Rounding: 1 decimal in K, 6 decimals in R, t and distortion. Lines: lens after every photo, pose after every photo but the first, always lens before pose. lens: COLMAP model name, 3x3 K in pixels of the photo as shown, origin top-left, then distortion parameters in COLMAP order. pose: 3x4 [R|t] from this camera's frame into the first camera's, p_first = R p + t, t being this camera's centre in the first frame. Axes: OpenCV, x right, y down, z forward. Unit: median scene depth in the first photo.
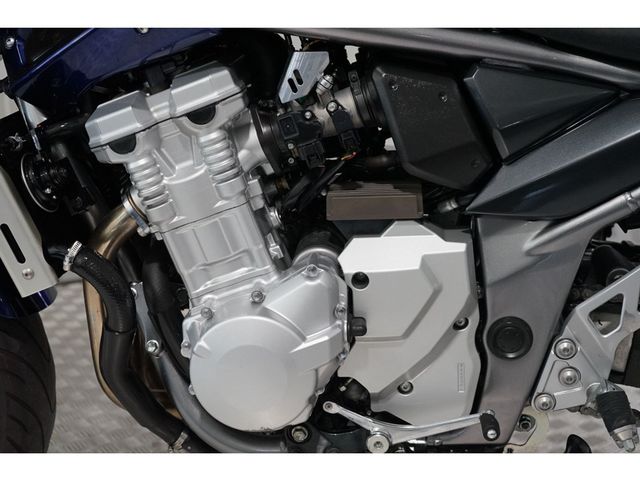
lens RADIAL K [[968.0, 0, 320.0], [0, 968.0, 240.0], [0, 0, 1]] dist [-0.023638, -0.069763]
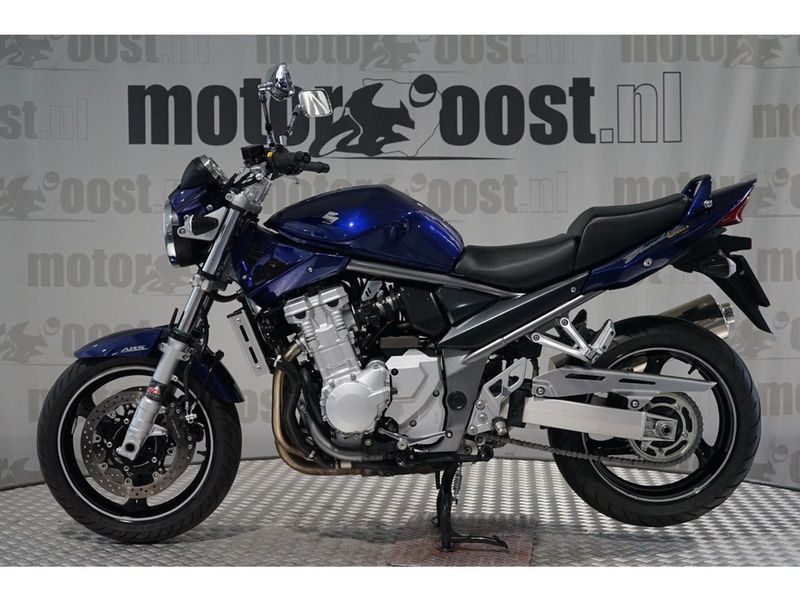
lens RADIAL K [[1285.4, 0, 400.0], [0, 1285.4, 300.0], [0, 0, 1]] dist [-0.017892, -0.057153]
pose [[0.995078, 0.012922, 0.098250, -0.266278], [0.011939, 0.968606, -0.248313, 0.670933], [-0.098374, 0.248263, 0.963684, -2.172354]]
